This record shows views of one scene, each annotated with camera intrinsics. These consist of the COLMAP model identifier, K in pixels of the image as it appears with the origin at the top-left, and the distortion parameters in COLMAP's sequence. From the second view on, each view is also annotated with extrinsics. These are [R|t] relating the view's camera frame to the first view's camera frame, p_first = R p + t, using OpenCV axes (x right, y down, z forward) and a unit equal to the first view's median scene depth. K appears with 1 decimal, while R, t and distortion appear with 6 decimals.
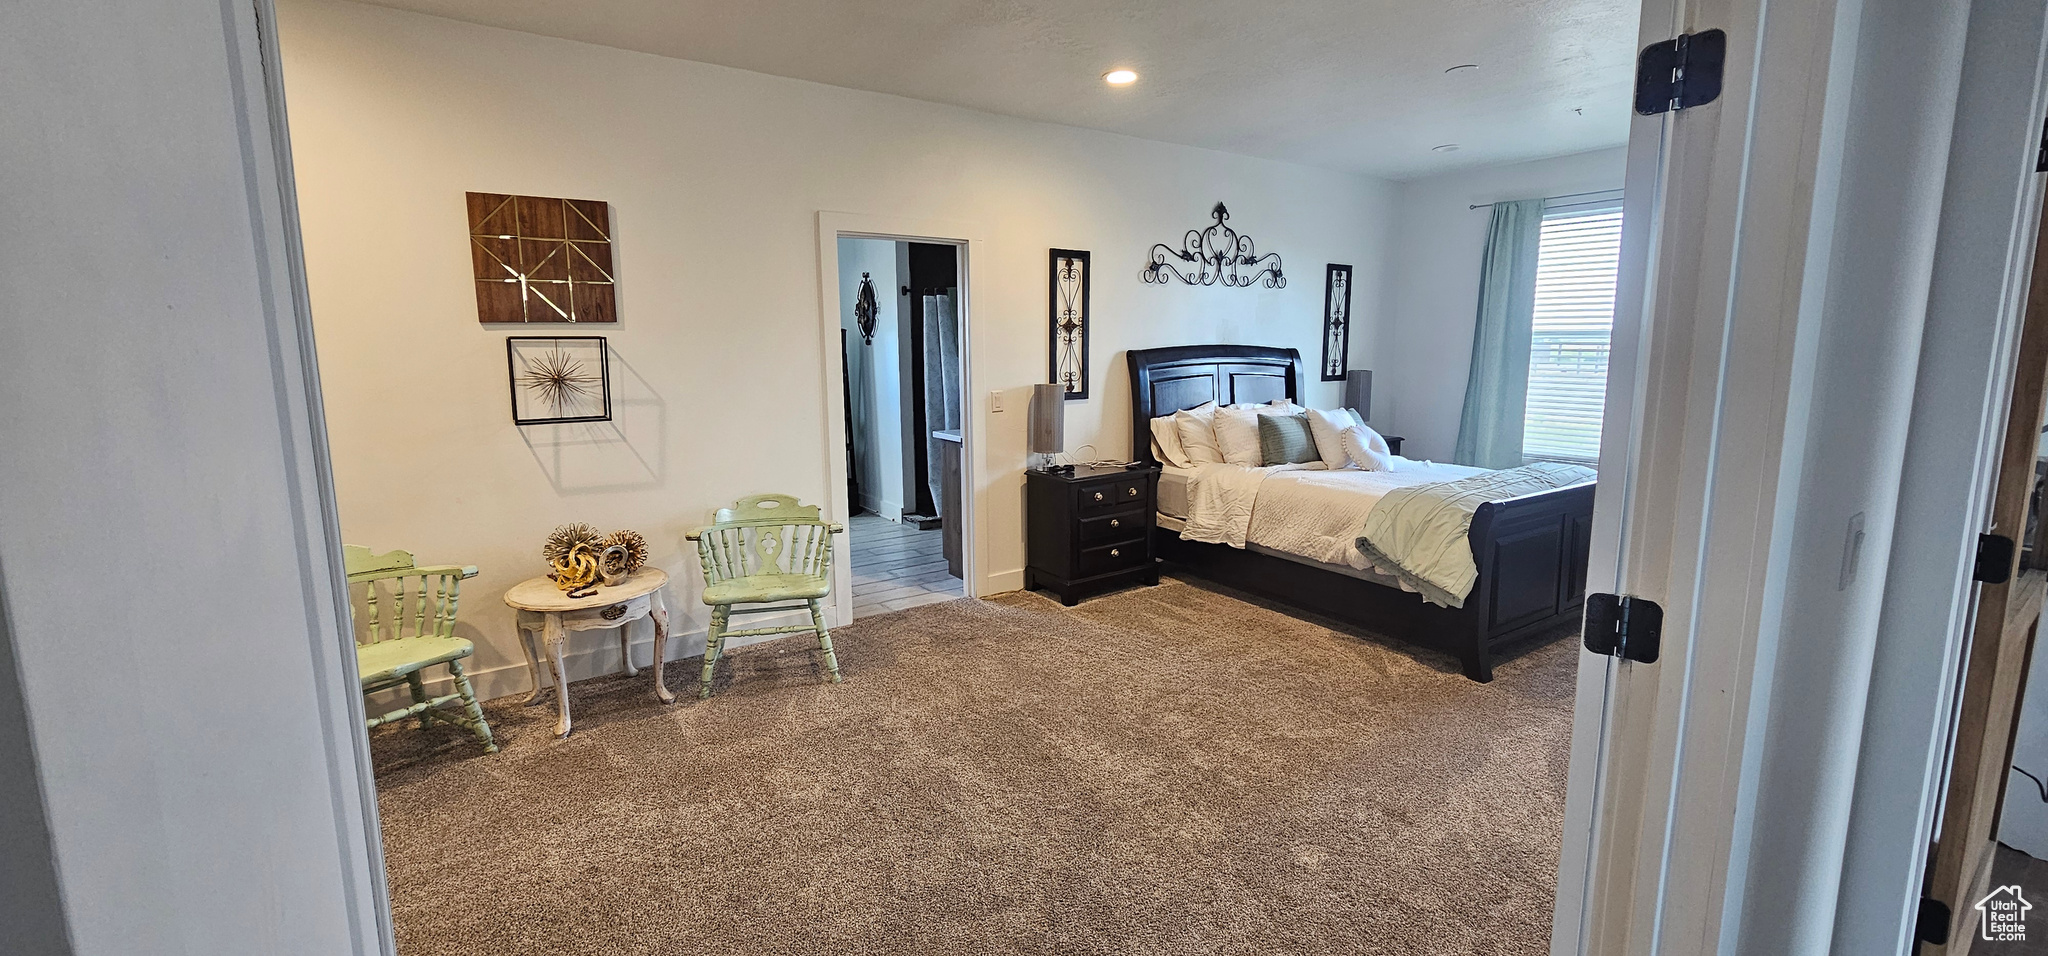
lens RADIAL K [[830.8, 0, 1031.2], [0, 830.8, 464.4], [0, 0, 1]] dist [-0.007080, 0.001642]
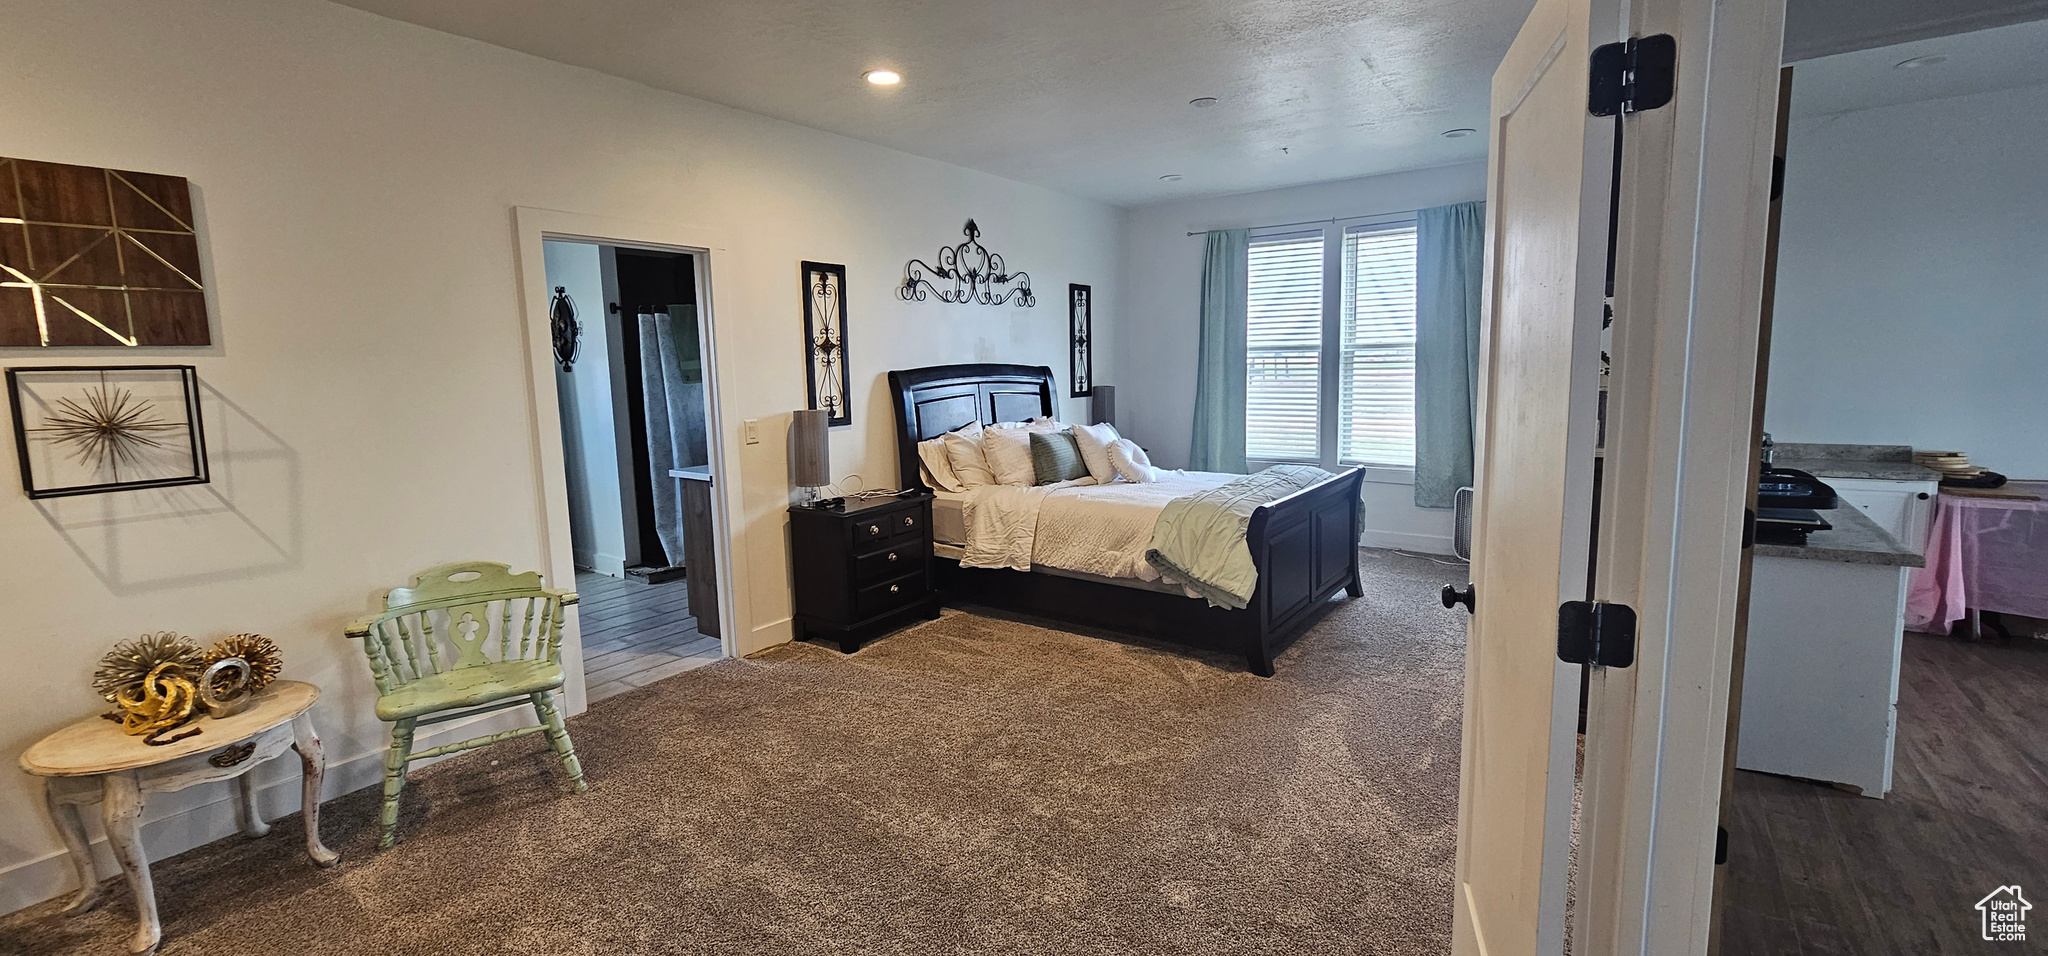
lens RADIAL K [[830.8, 0, 1032.2], [0, 830.8, 462.9], [0, 0, 1]] dist [-0.007080, 0.001642]
pose [[0.940539, -0.056535, 0.334948, -0.070099], [0.065887, 0.997689, -0.016615, -0.010199], [-0.333234, 0.037696, 0.942090, 0.086020]]
